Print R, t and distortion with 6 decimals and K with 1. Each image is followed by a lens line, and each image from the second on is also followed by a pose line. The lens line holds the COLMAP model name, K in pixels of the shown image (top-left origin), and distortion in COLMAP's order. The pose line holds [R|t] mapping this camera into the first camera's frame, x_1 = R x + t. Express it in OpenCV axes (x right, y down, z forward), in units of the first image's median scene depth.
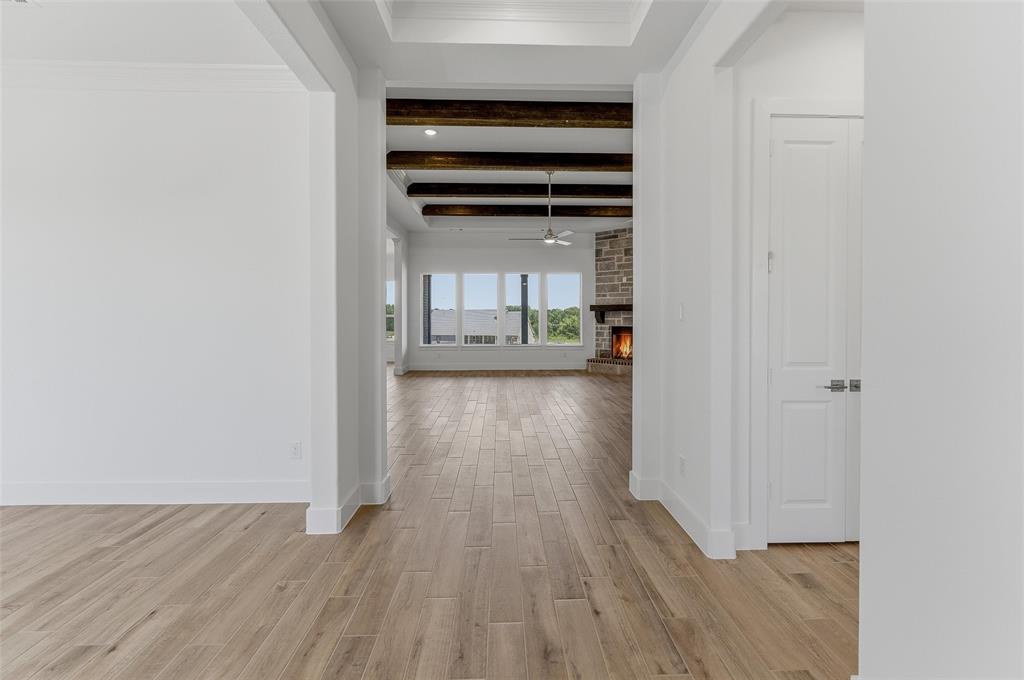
lens RADIAL K [[430.0, 0, 515.5], [0, 430.0, 318.1], [0, 0, 1]] dist [-0.000377, -0.000099]
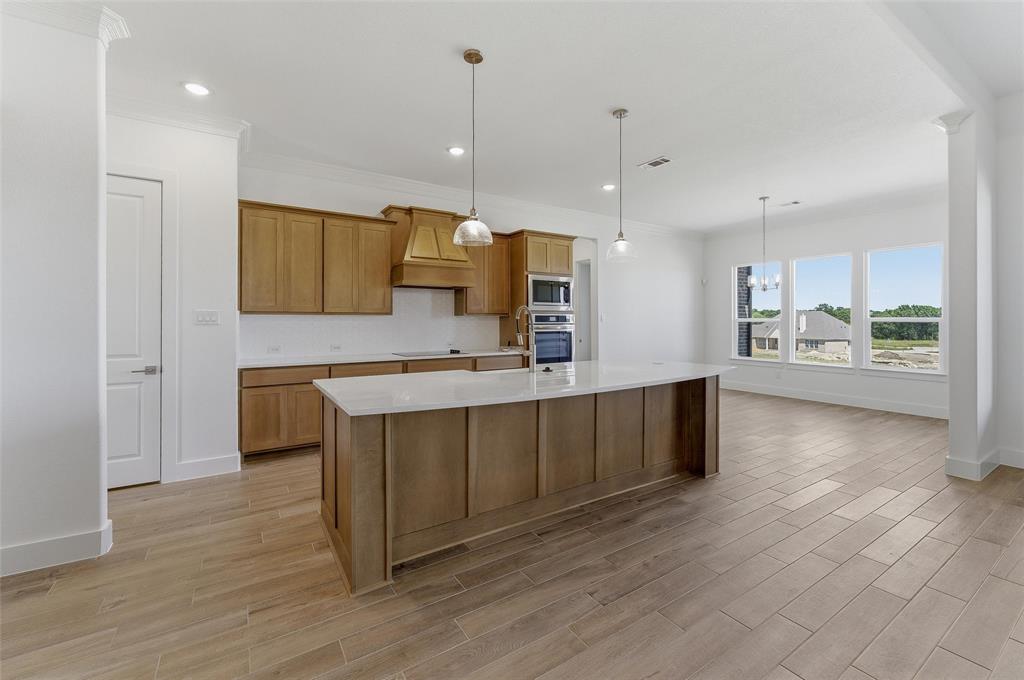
lens RADIAL K [[430.0, 0, 515.5], [0, 430.0, 318.1], [0, 0, 1]] dist [-0.000377, -0.000099]
pose [[0.517355, -0.005684, -0.855752, -0.147195], [-0.003322, 0.999957, -0.008650, -0.002322], [0.855765, 0.007318, 0.517313, 0.451119]]
